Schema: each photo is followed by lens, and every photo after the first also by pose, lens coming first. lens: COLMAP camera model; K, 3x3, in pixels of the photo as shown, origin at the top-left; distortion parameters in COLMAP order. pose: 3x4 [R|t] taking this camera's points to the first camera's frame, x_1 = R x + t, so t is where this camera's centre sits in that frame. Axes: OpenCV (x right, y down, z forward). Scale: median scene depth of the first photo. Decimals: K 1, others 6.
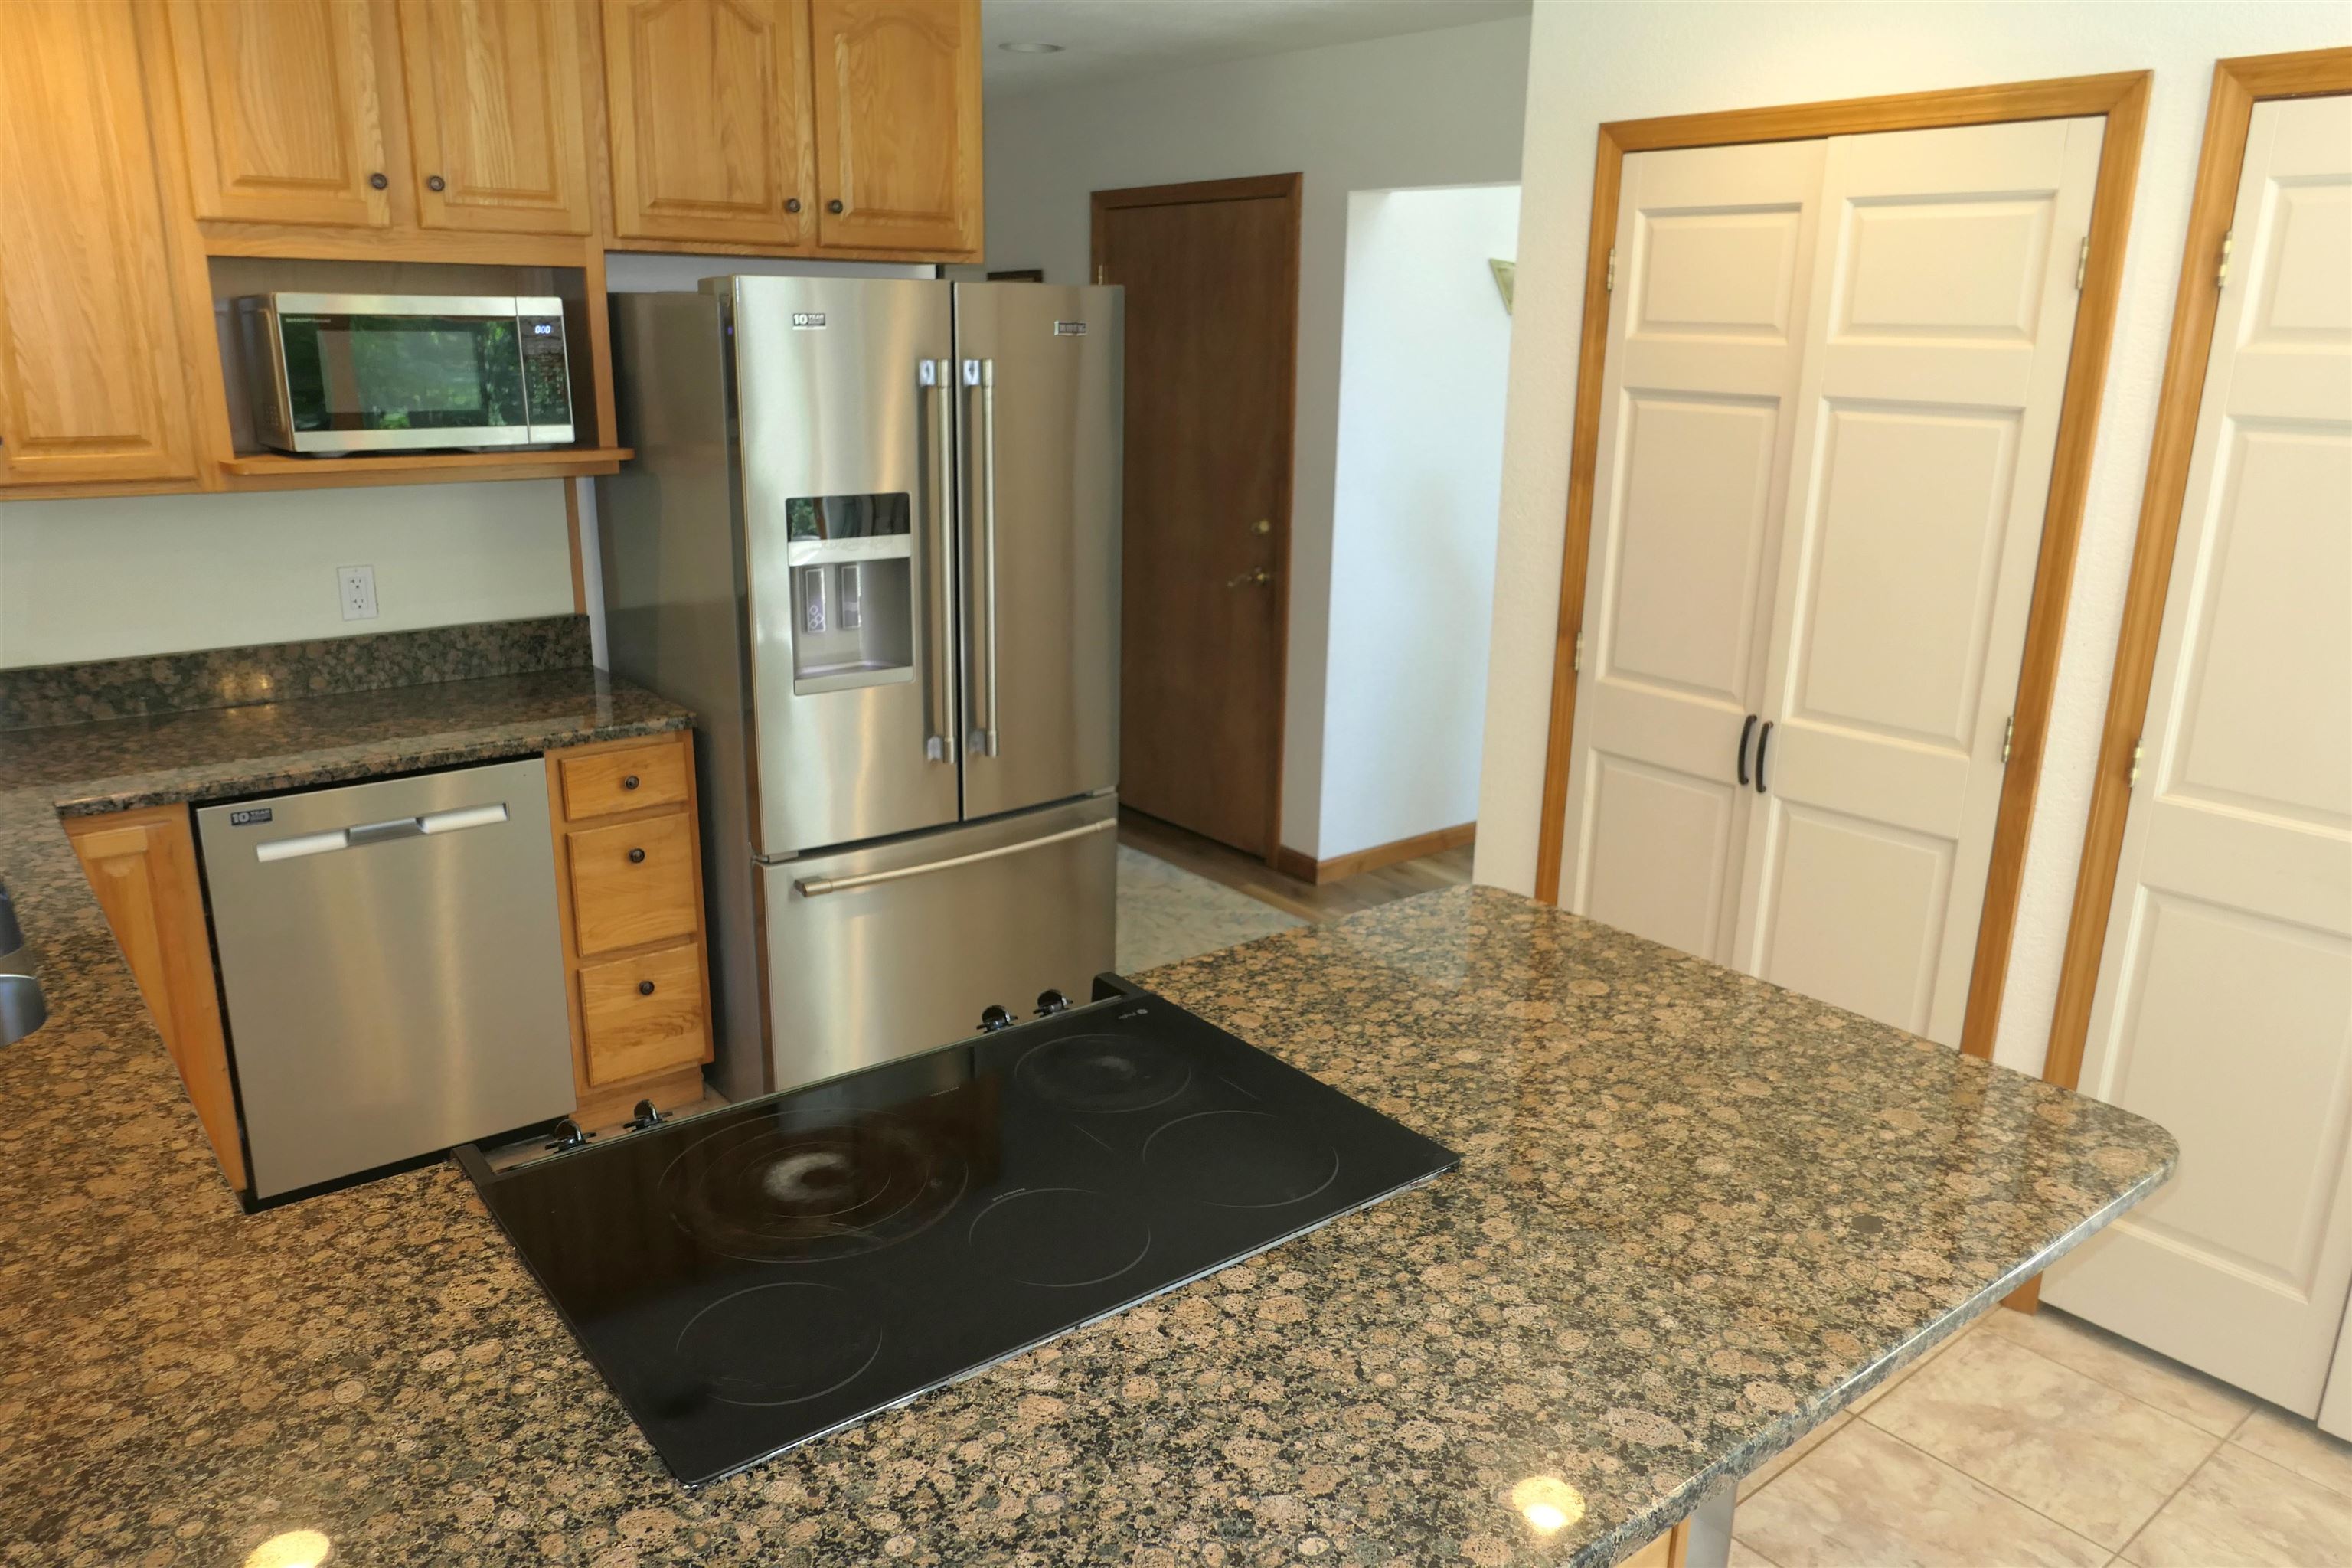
lens RADIAL K [[1639.7, 0, 1174.7], [0, 1639.7, 788.5], [0, 0, 1]] dist [-0.021868, 0.013286]
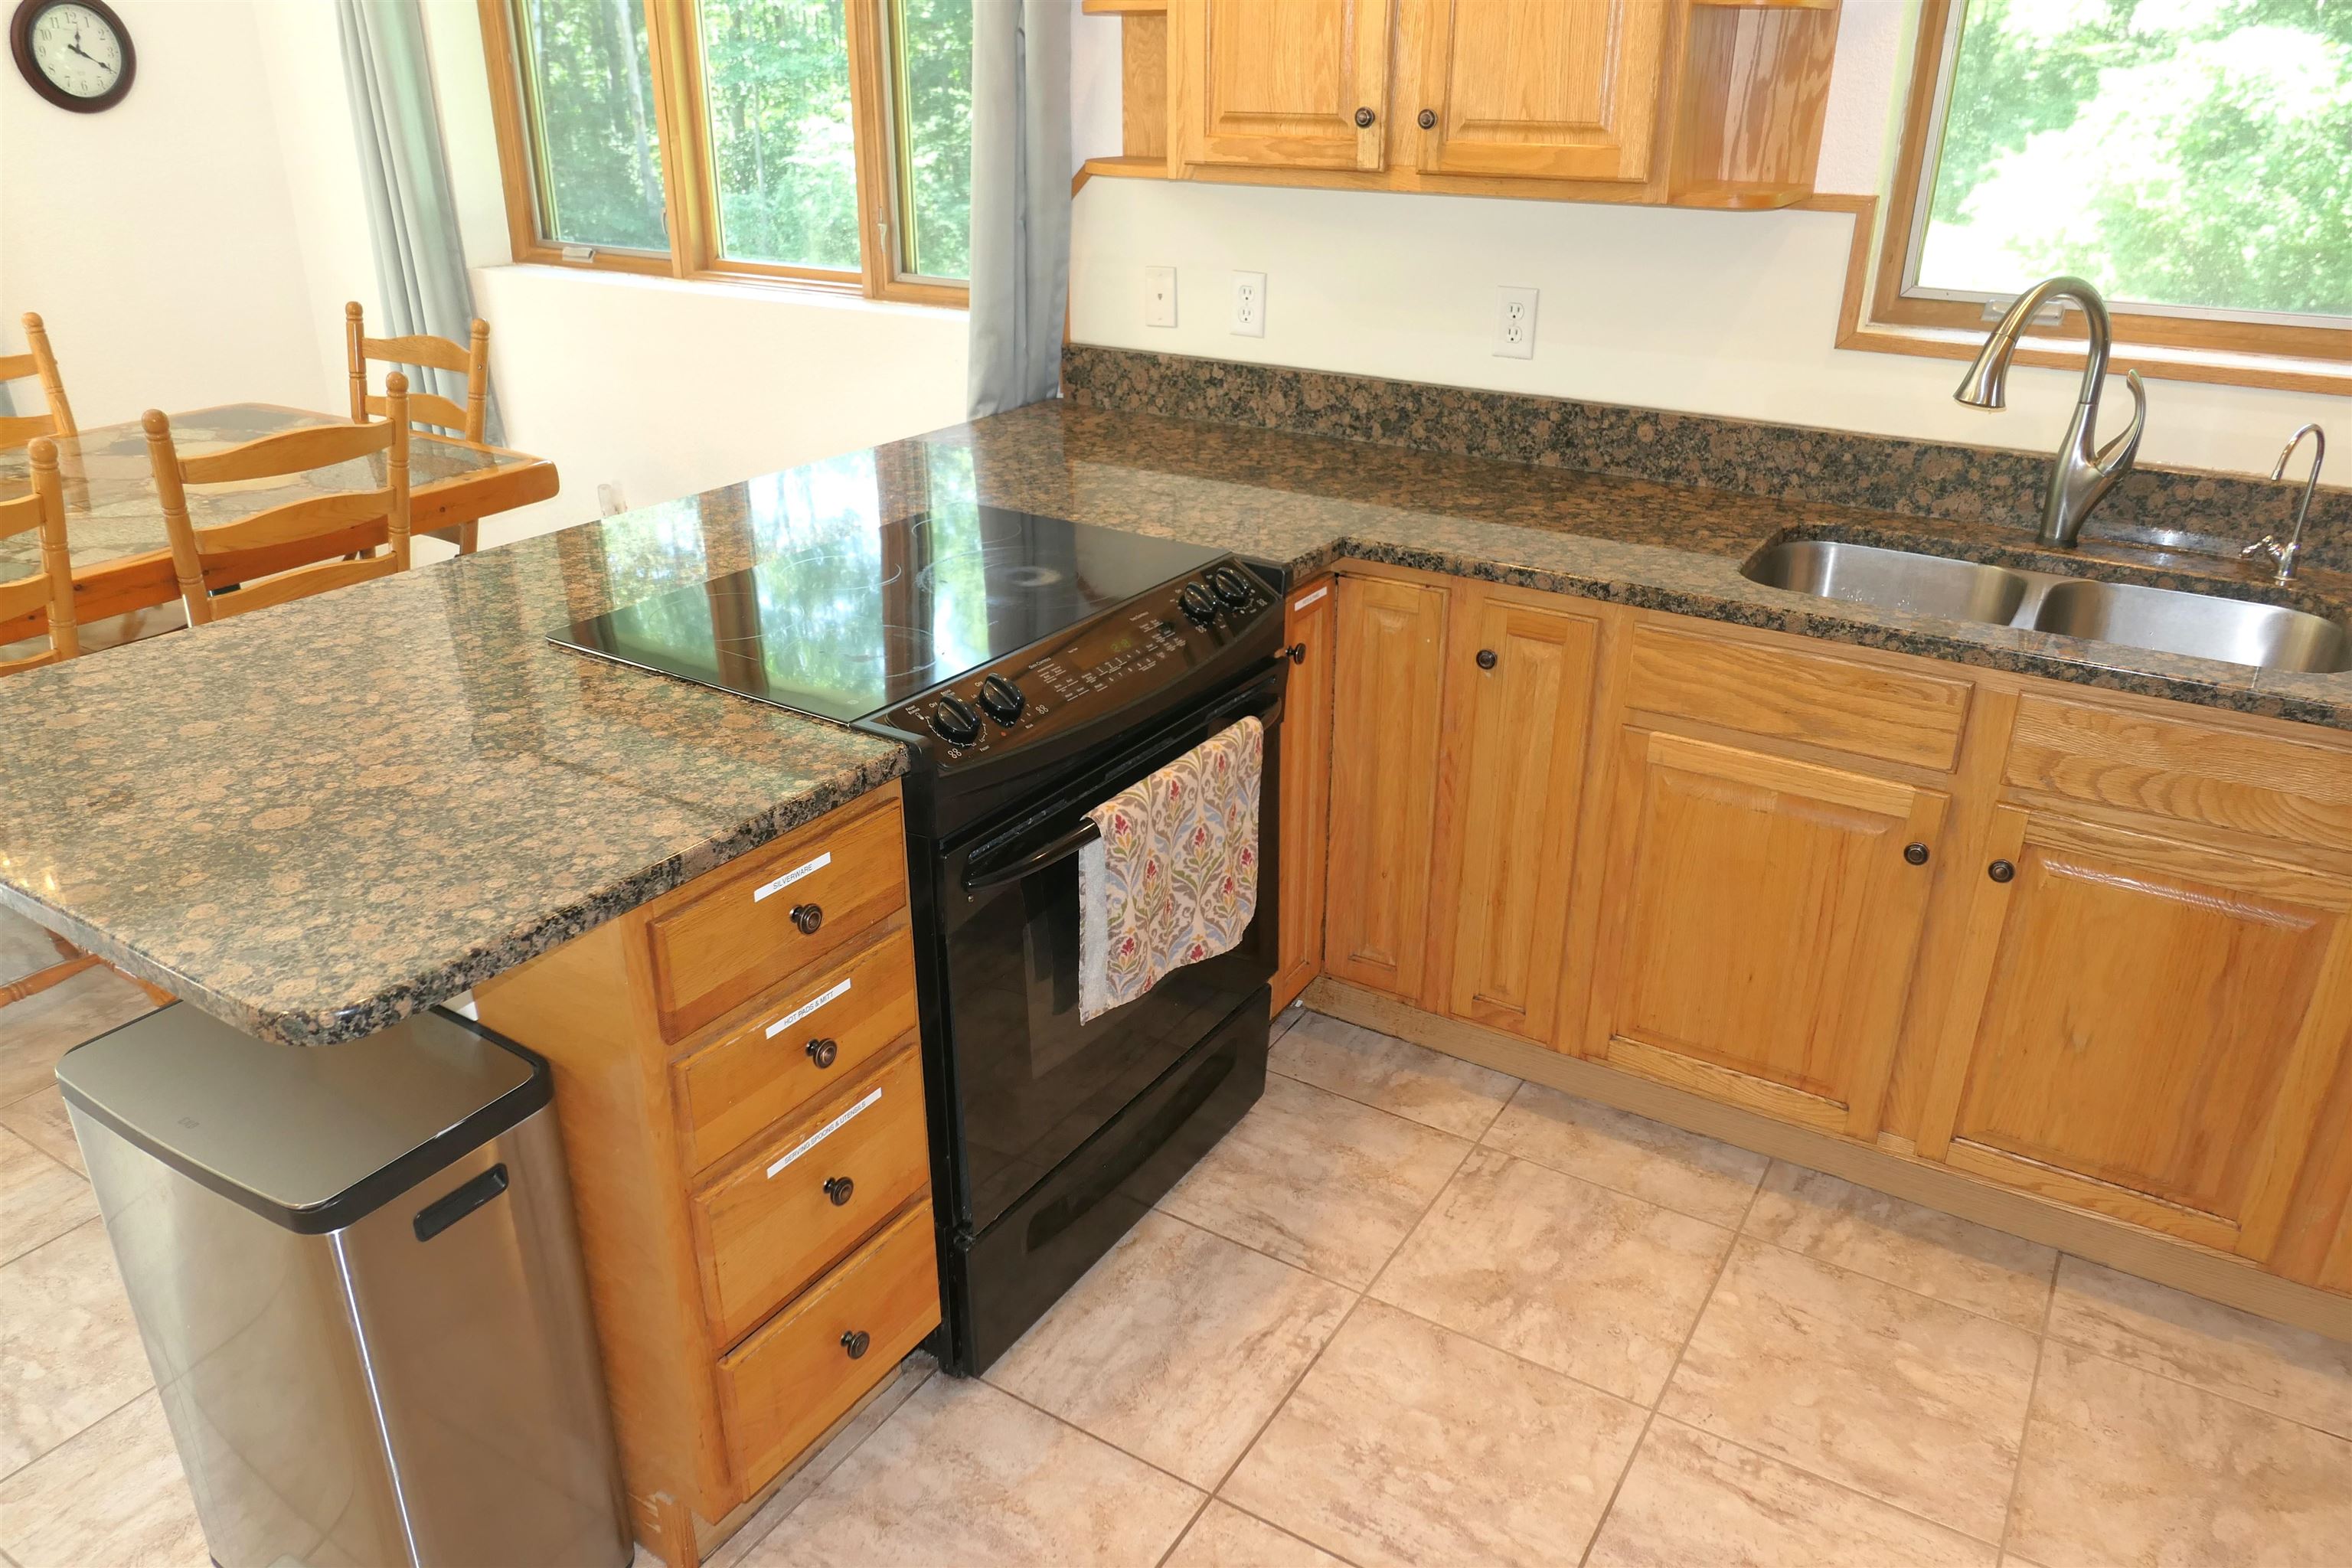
lens RADIAL K [[1639.7, 0, 1178.7], [0, 1639.7, 787.8], [0, 0, 1]] dist [-0.021868, 0.013286]
pose [[-0.942040, 0.115828, -0.314873, 0.068938], [-0.114924, 0.770332, 0.627201, -0.283824], [0.315205, 0.627035, -0.712372, 1.154235]]
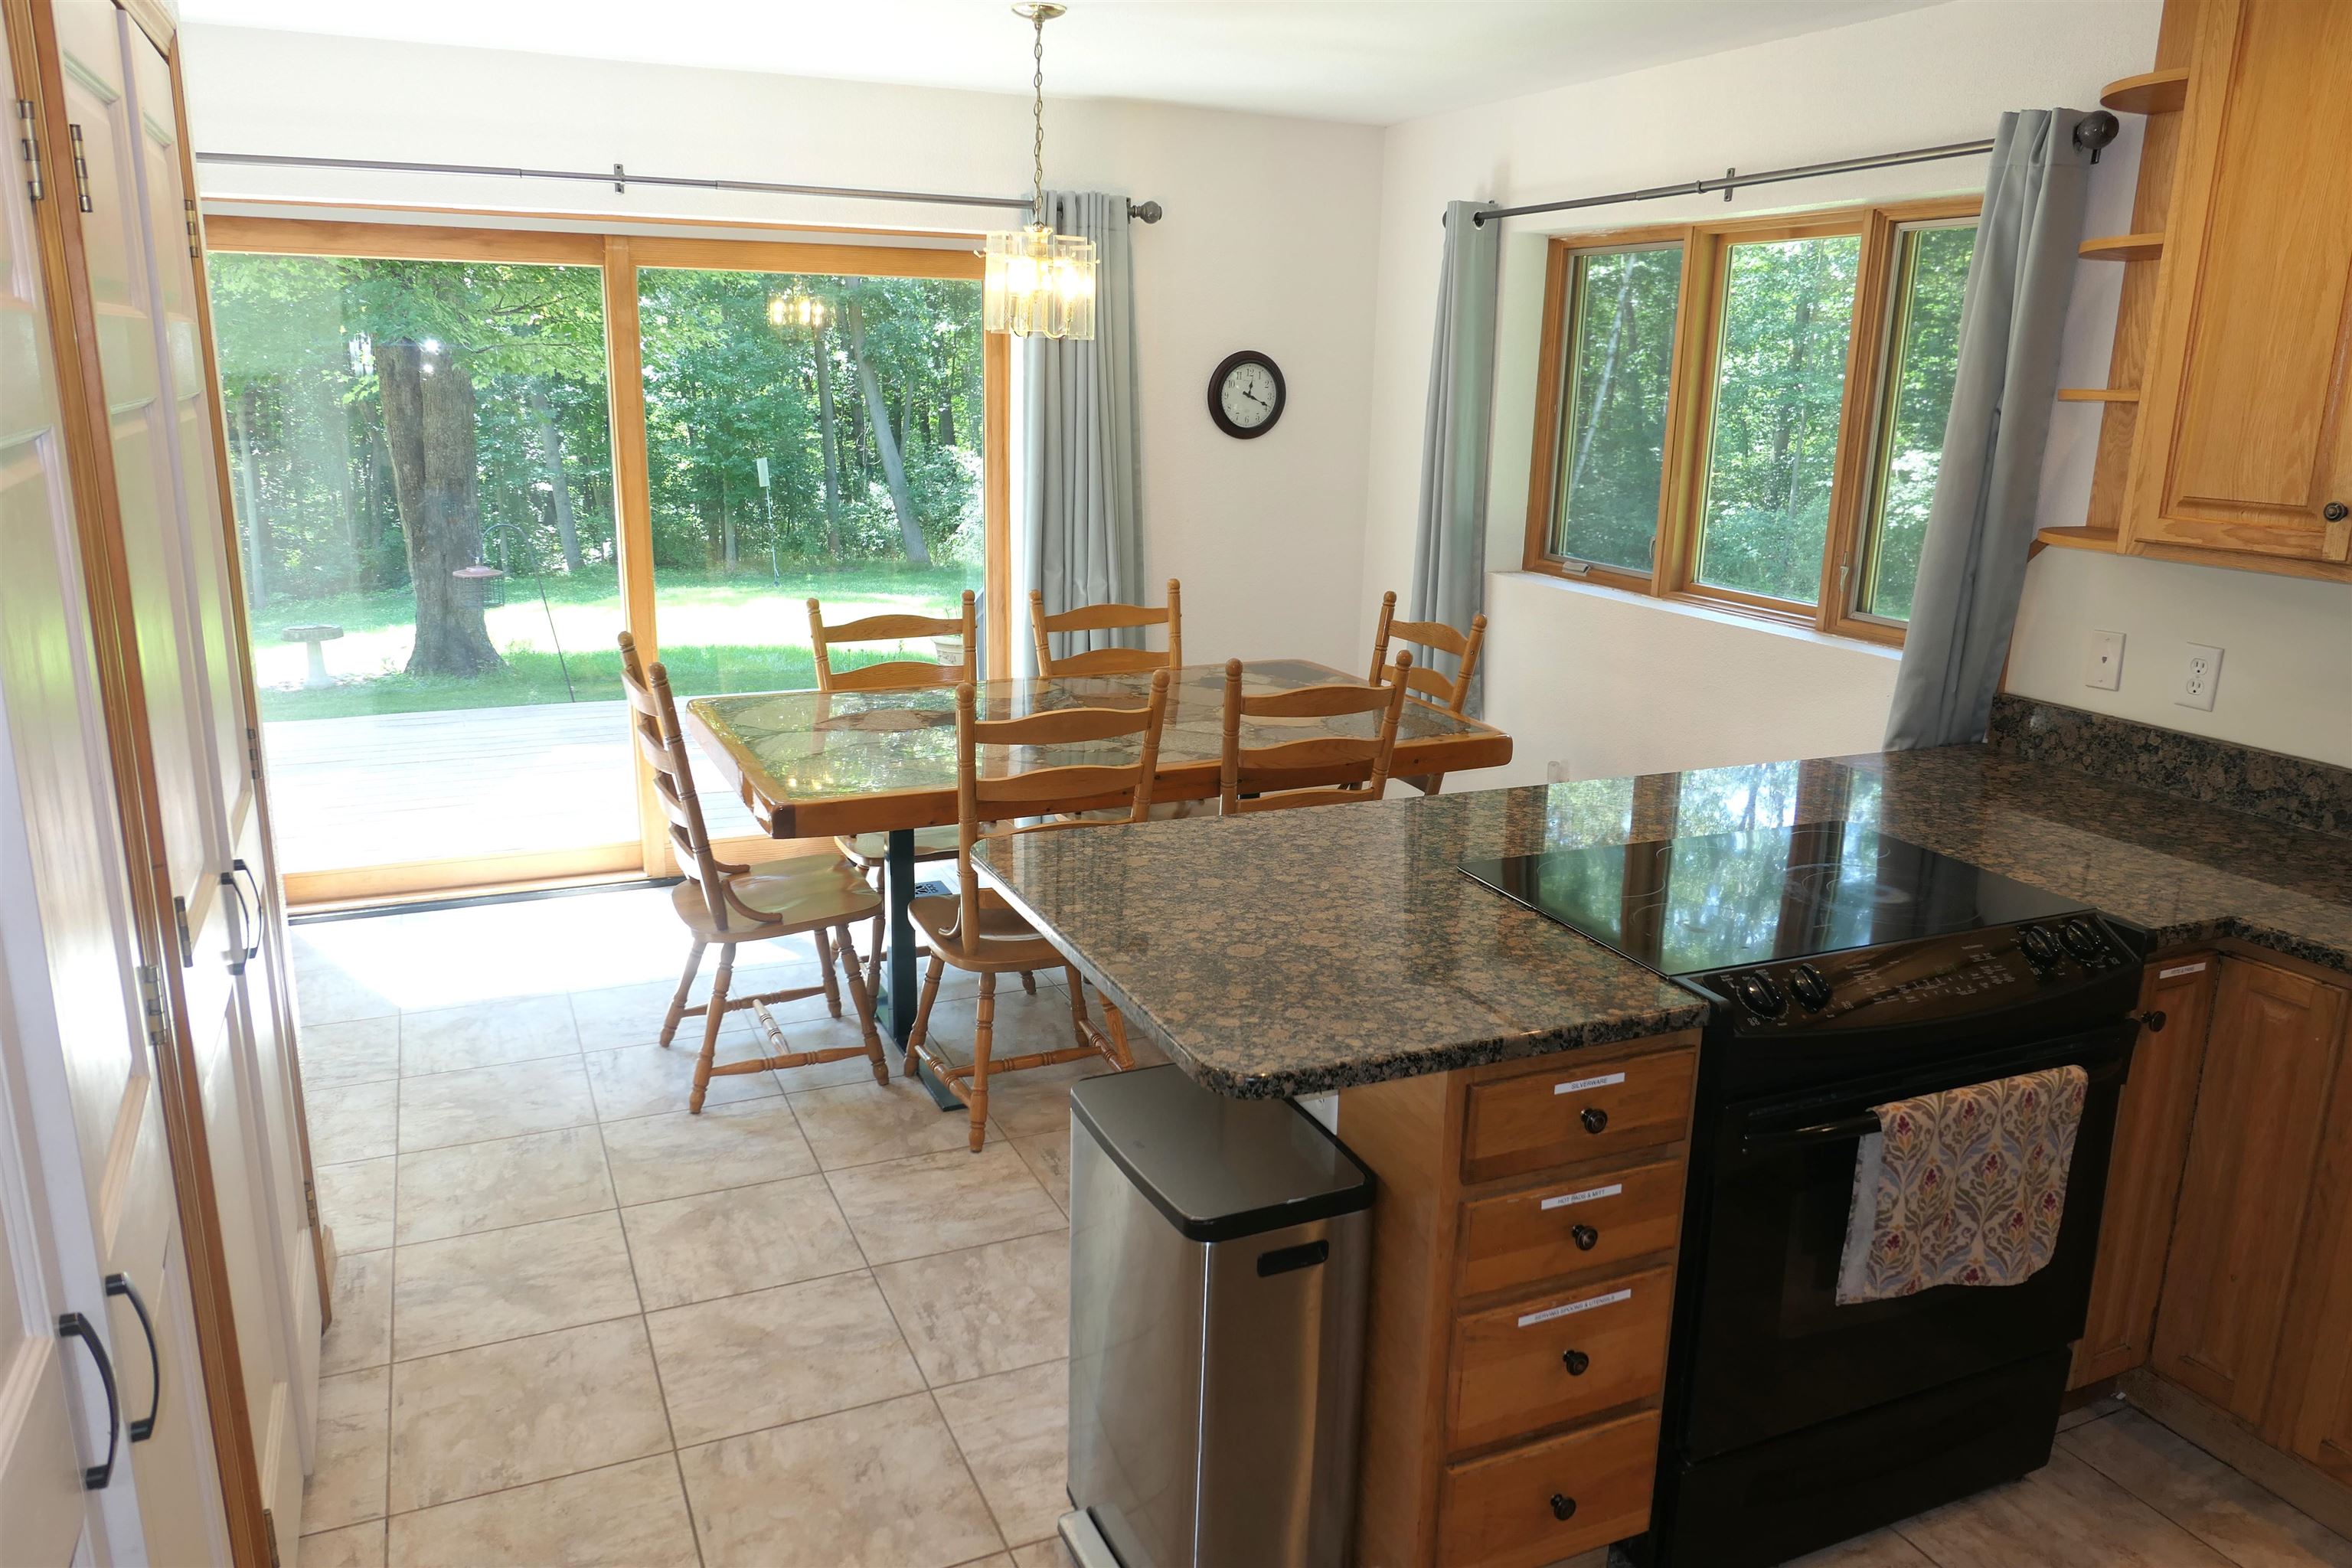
lens RADIAL K [[1639.7, 0, 1182.8], [0, 1639.7, 787.5], [0, 0, 1]] dist [-0.021868, 0.013286]
pose [[-0.968137, -0.097275, 0.230755, 0.040133], [0.033619, 0.862642, 0.504697, -0.353923], [-0.248153, 0.496374, -0.831885, 1.284071]]
